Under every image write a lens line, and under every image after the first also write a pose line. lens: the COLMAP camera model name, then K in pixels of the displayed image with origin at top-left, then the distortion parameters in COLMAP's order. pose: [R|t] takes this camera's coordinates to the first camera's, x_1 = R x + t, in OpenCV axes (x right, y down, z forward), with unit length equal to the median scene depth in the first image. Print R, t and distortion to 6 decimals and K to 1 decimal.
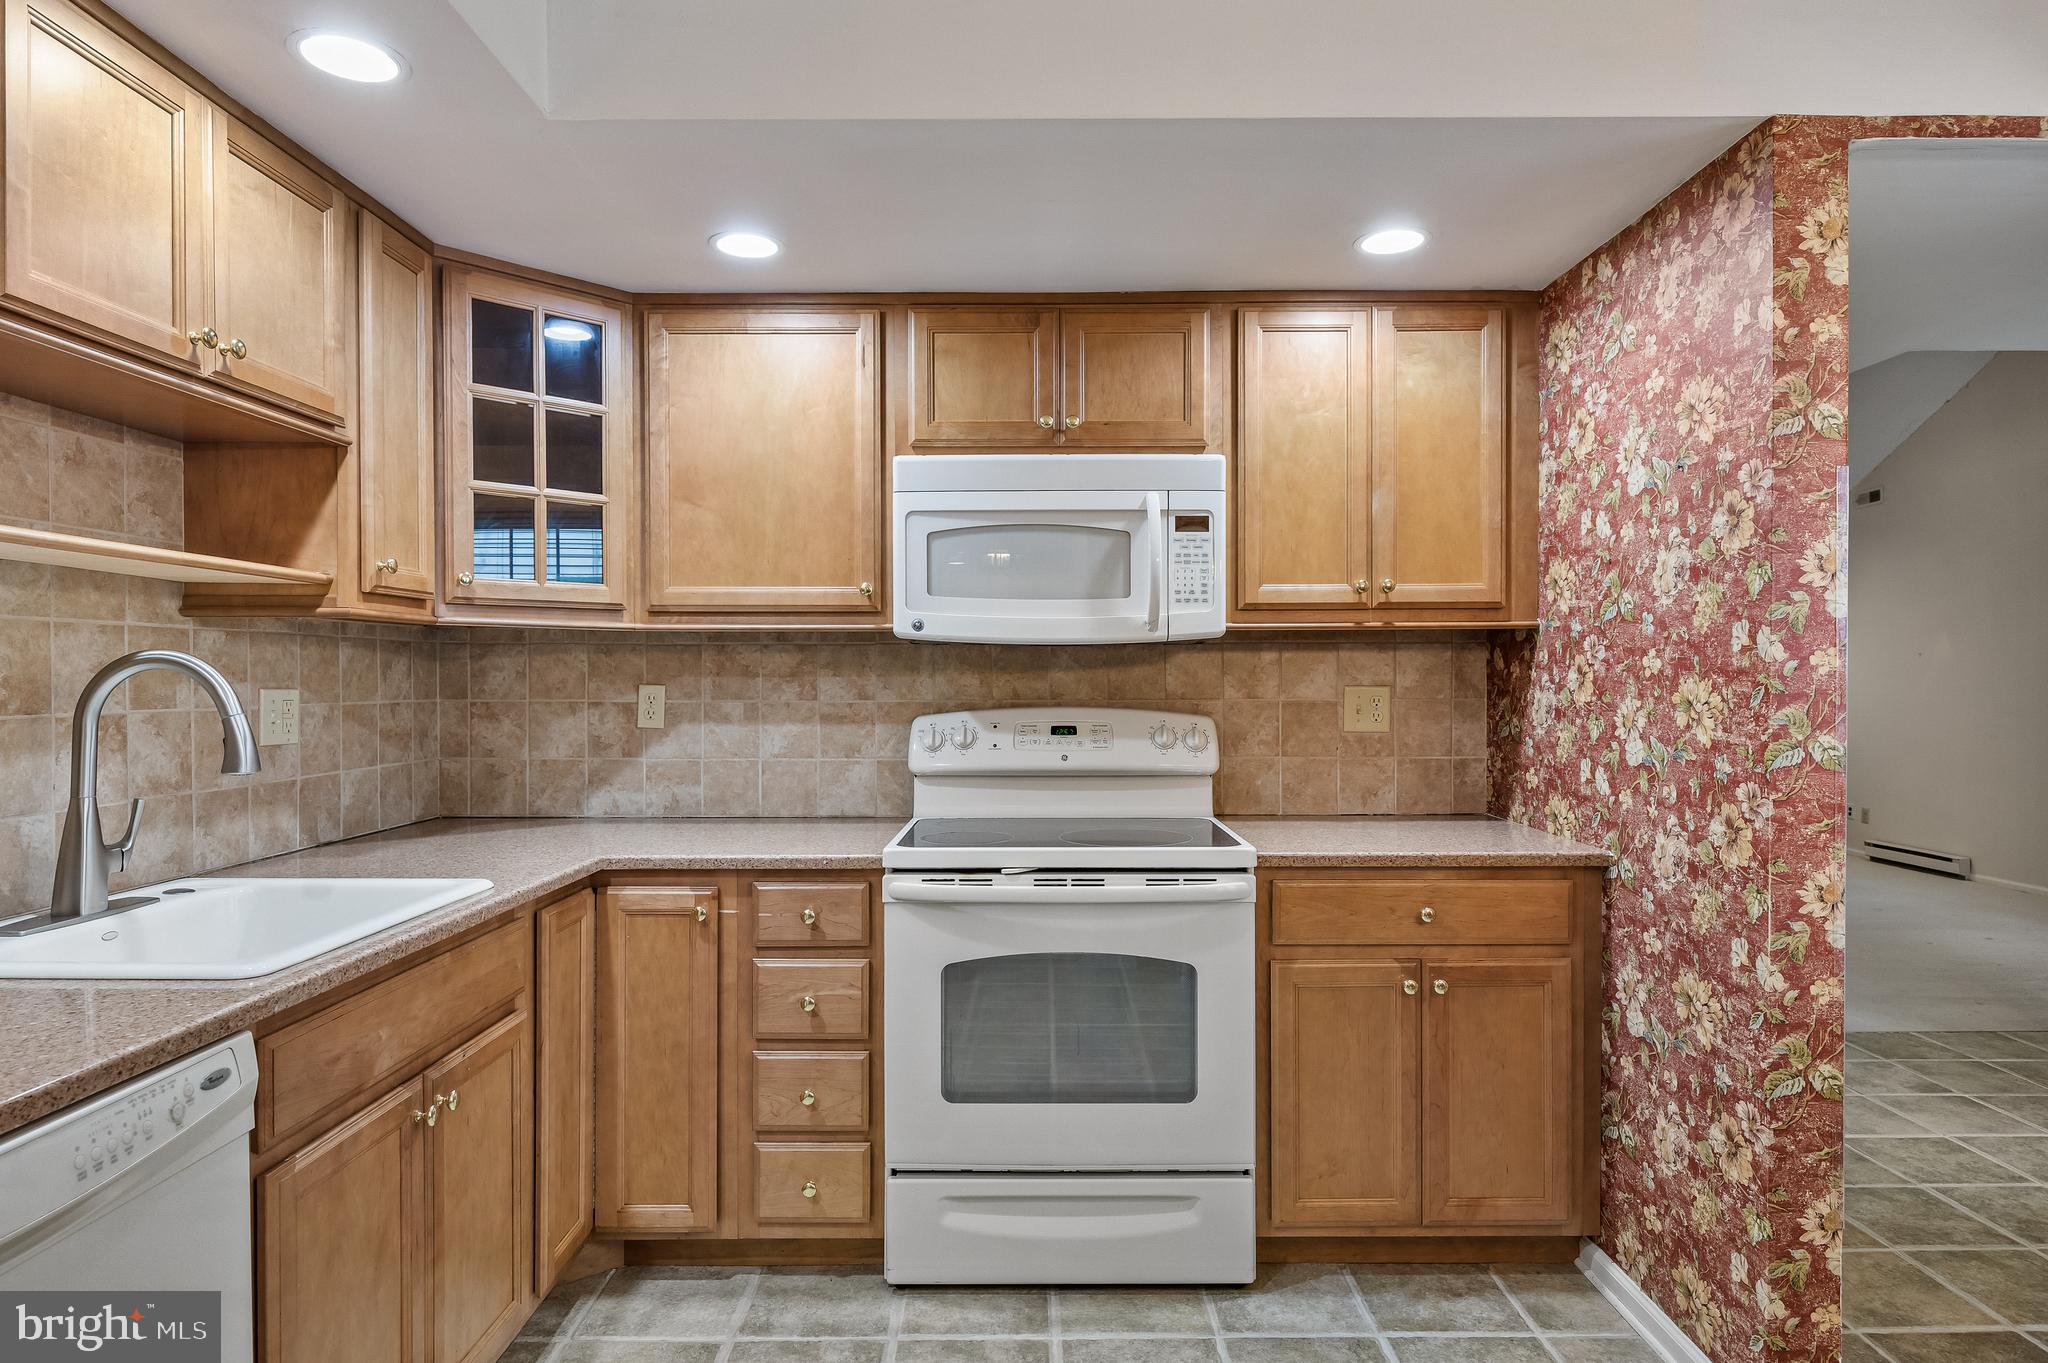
lens RADIAL K [[1157.7, 0, 1019.8], [0, 1157.7, 689.4], [0, 0, 1]] dist [-0.001112, 0.000012]
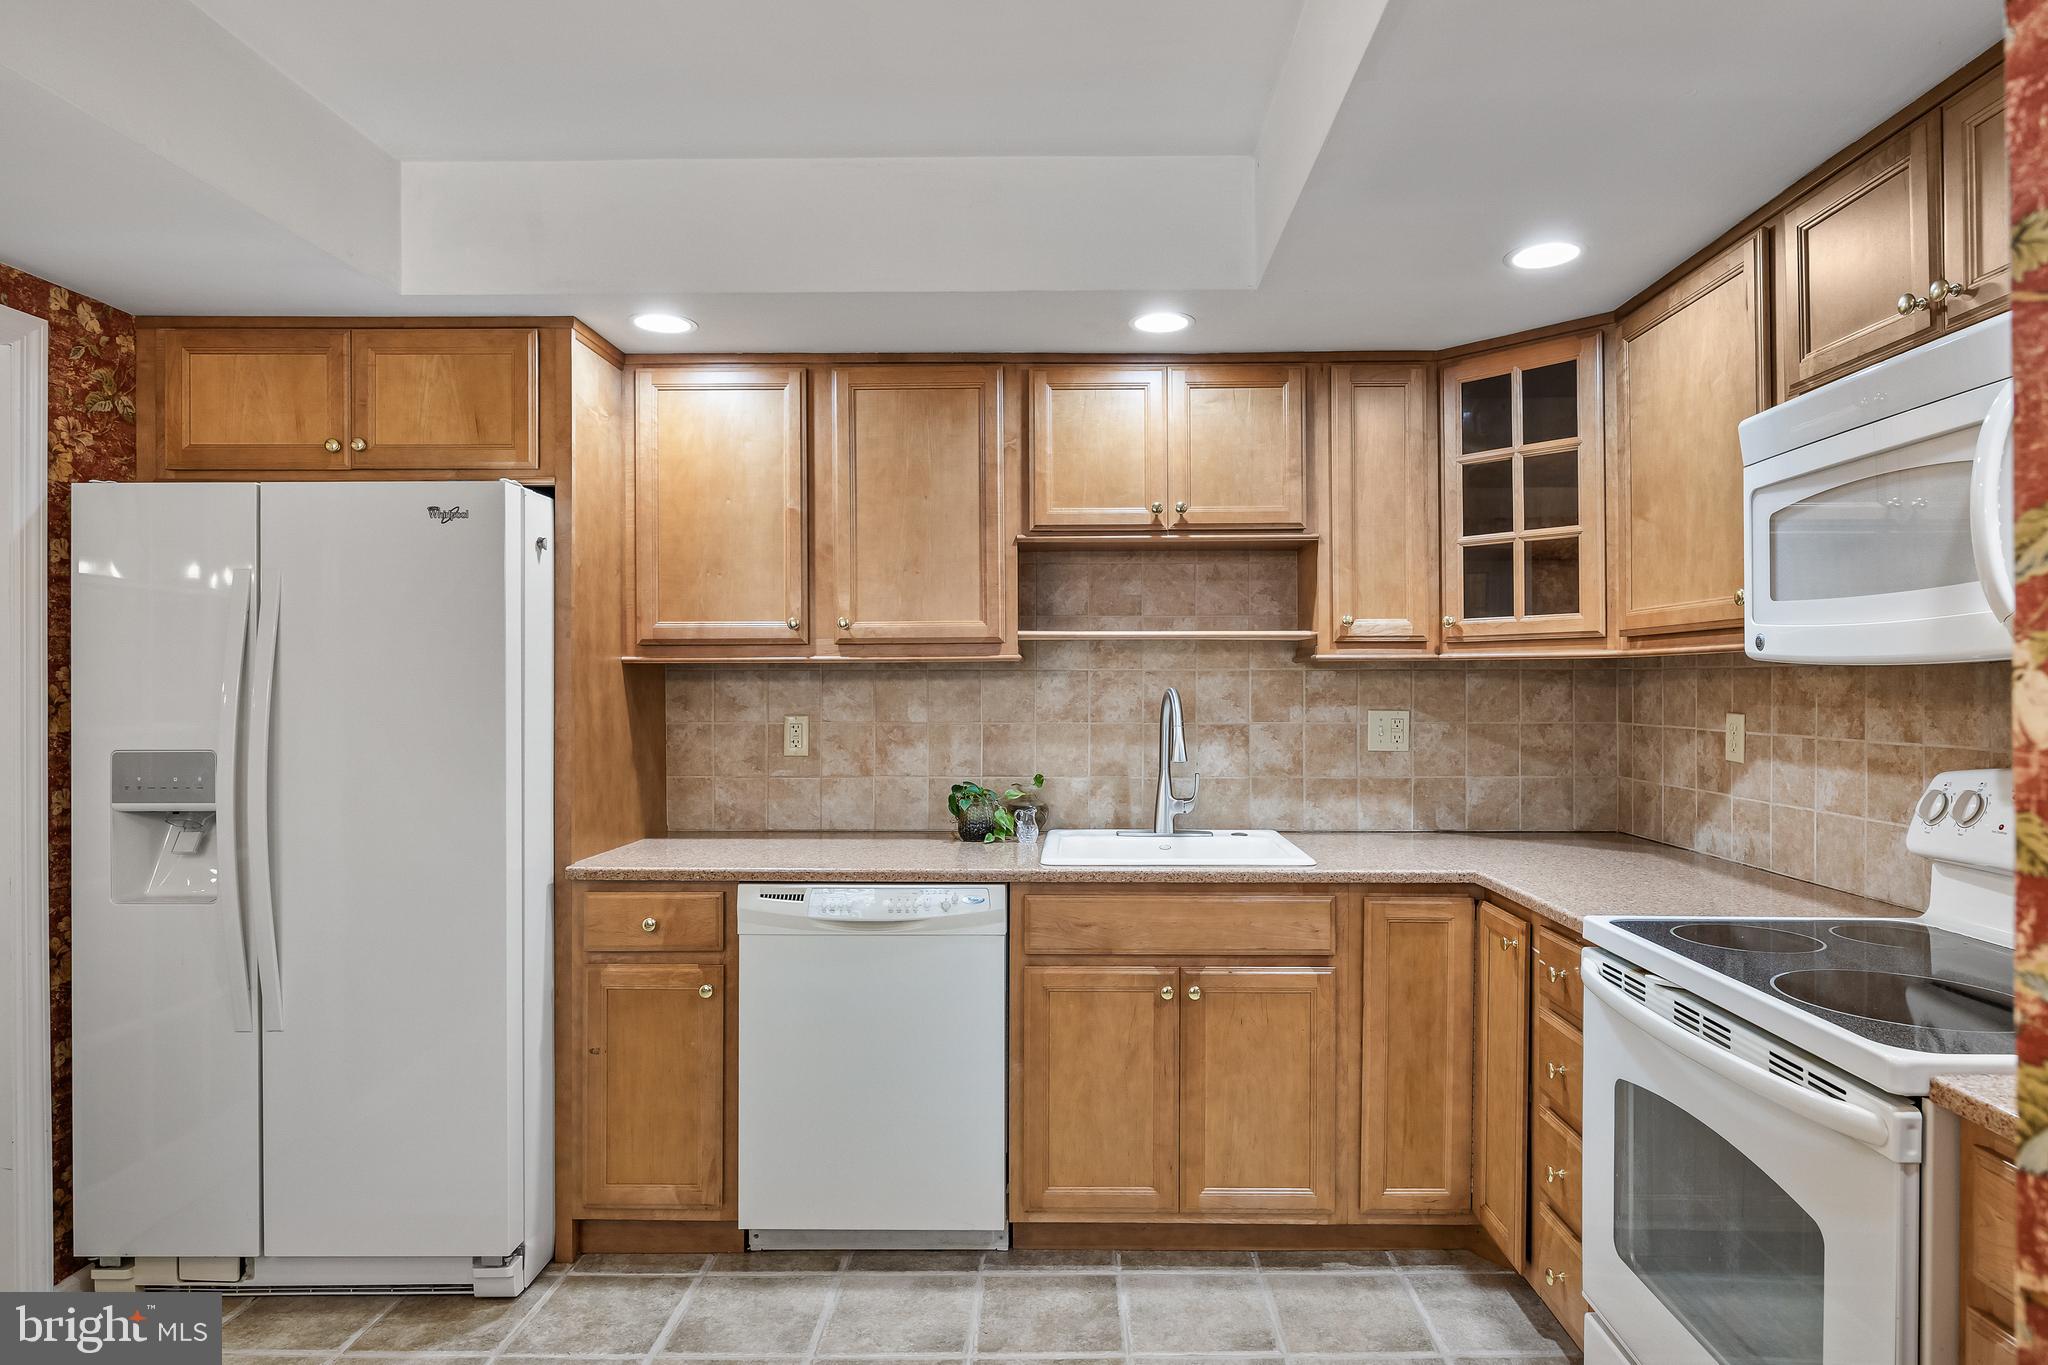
lens RADIAL K [[1157.0, 0, 1065.8], [0, 1157.0, 684.2], [0, 0, 1]] dist [0.000923, -0.000031]
pose [[-0.017651, -0.000719, -0.999844, 0.648681], [-0.008262, 0.999966, -0.000573, -0.024206], [0.999810, 0.008251, -0.017656, 0.561911]]
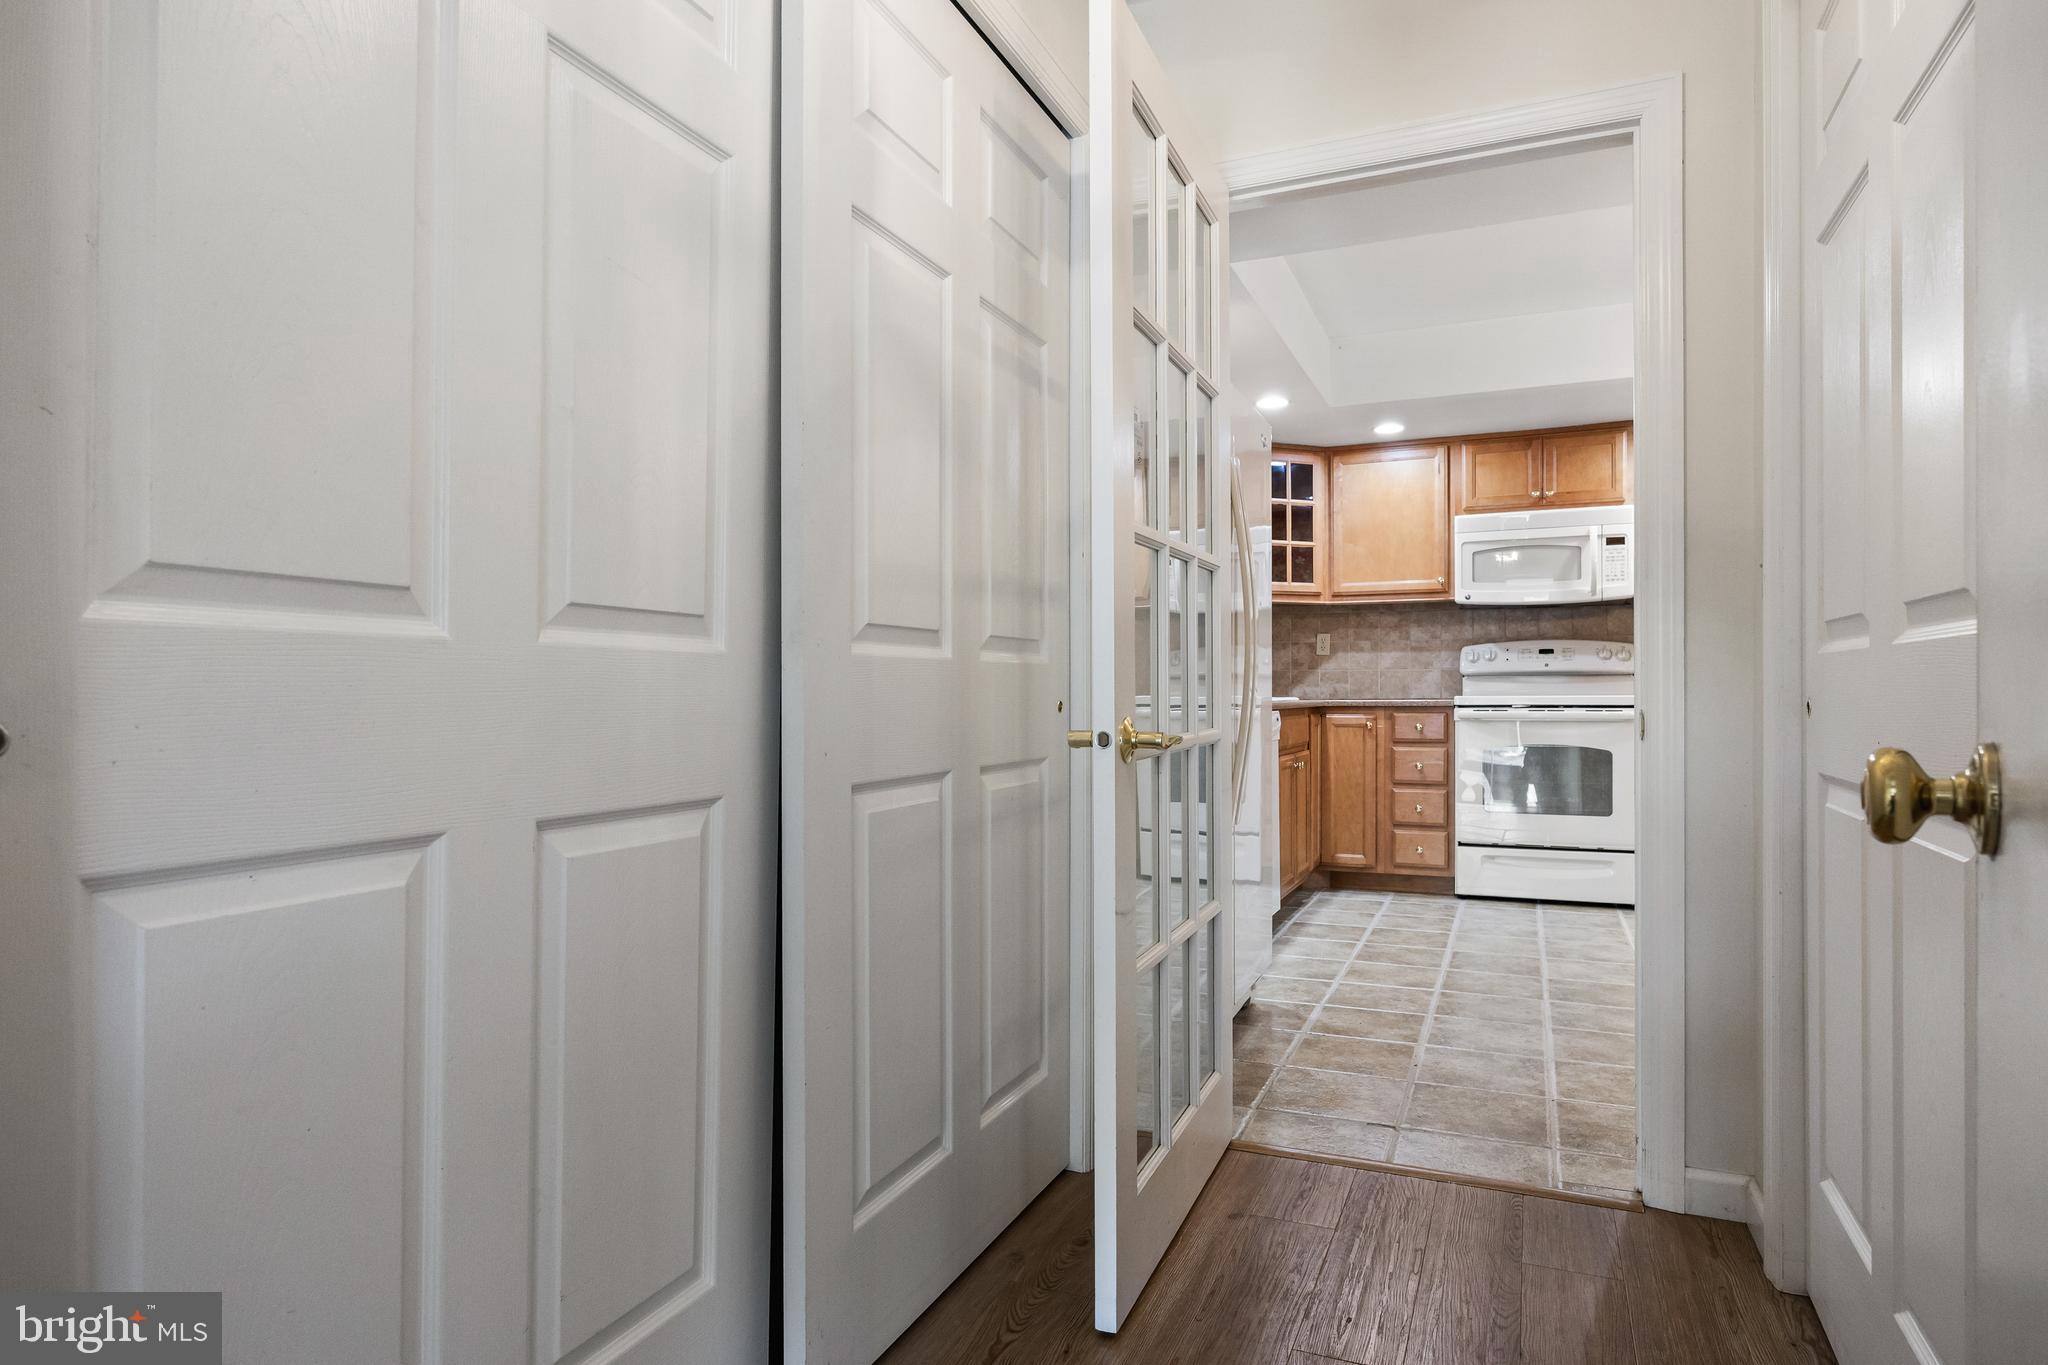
lens RADIAL K [[1207.7, 0, 1018.2], [0, 1207.7, 701.5], [0, 0, 1]] dist [-0.000071, 0.000214]
pose [[0.922501, -0.001316, -0.385994, 0.003549], [-0.001120, 0.999981, -0.006086, 0.143163], [0.385994, 0.006047, 0.922481, -1.281199]]
